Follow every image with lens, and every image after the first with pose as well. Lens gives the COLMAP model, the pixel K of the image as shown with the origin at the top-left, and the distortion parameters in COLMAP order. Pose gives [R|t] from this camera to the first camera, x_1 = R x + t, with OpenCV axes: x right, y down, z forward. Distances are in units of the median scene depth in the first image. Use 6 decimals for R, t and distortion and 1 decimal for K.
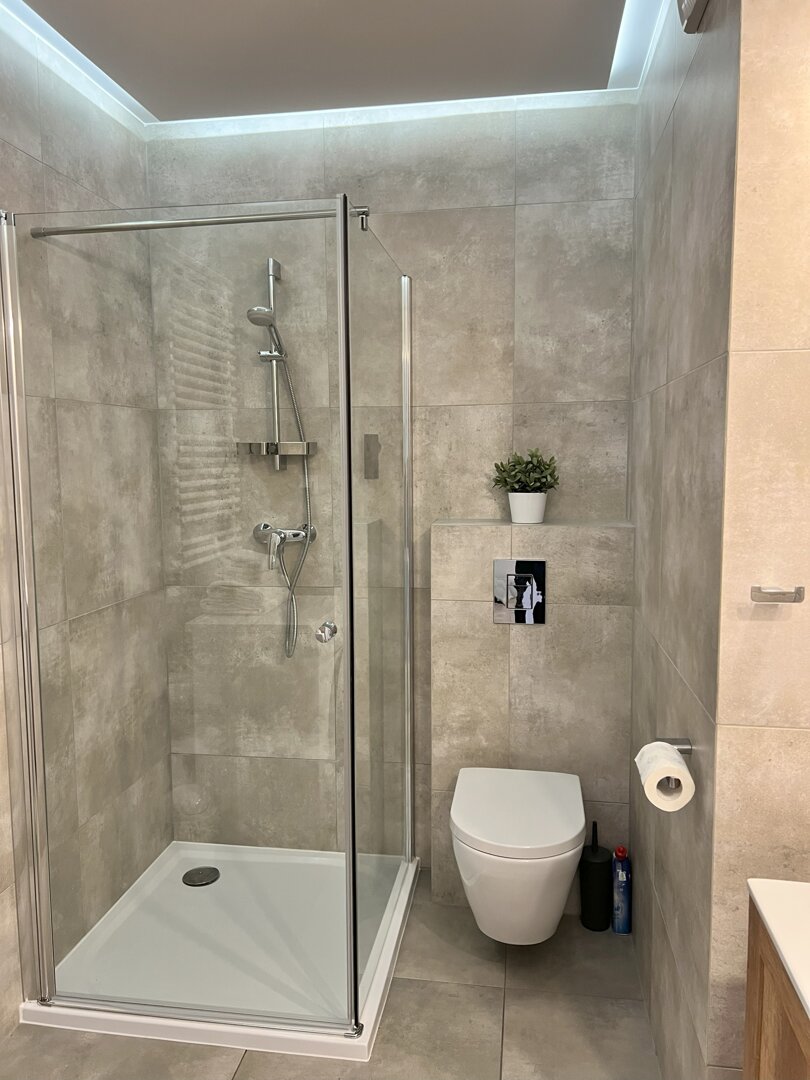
lens RADIAL K [[814.8, 0, 399.1], [0, 814.8, 543.0], [0, 0, 1]] dist [0.025677, -0.031348]
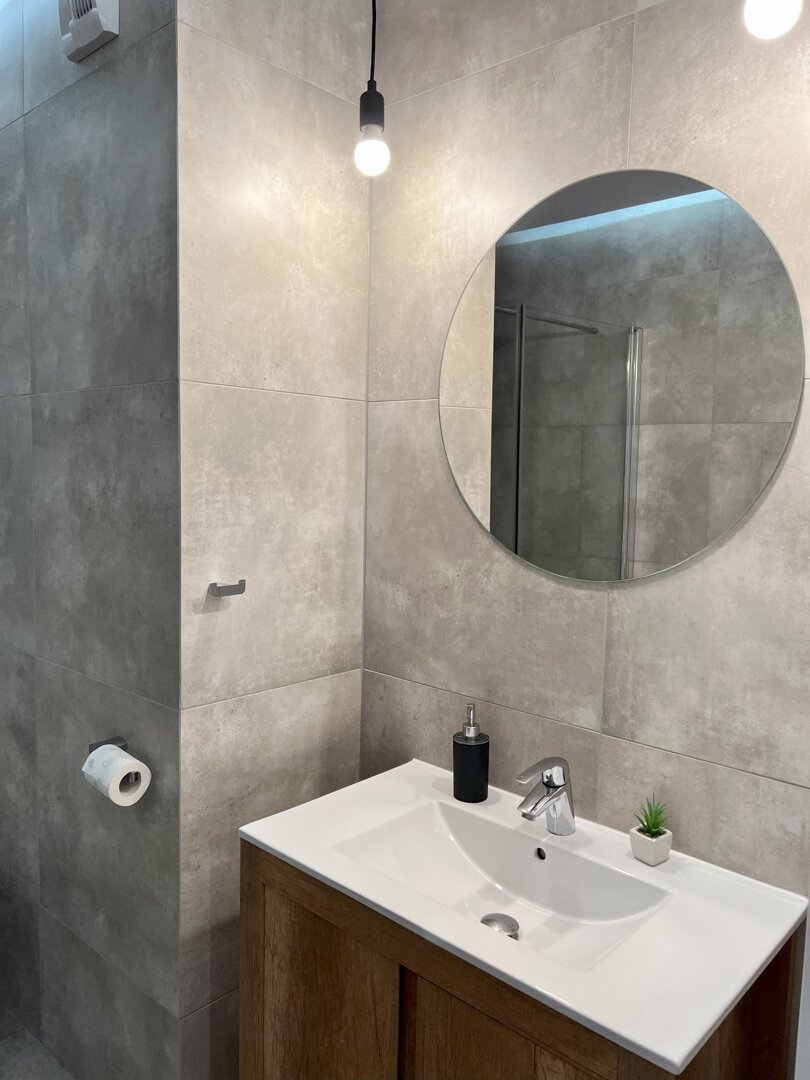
lens RADIAL K [[814.8, 0, 404.7], [0, 814.8, 545.5], [0, 0, 1]] dist [0.025677, -0.031348]
pose [[0.538280, -0.057178, 0.840824, -0.205534], [0.062312, 0.997665, 0.027953, -0.008768], [-0.840460, 0.037347, 0.540586, 0.068572]]
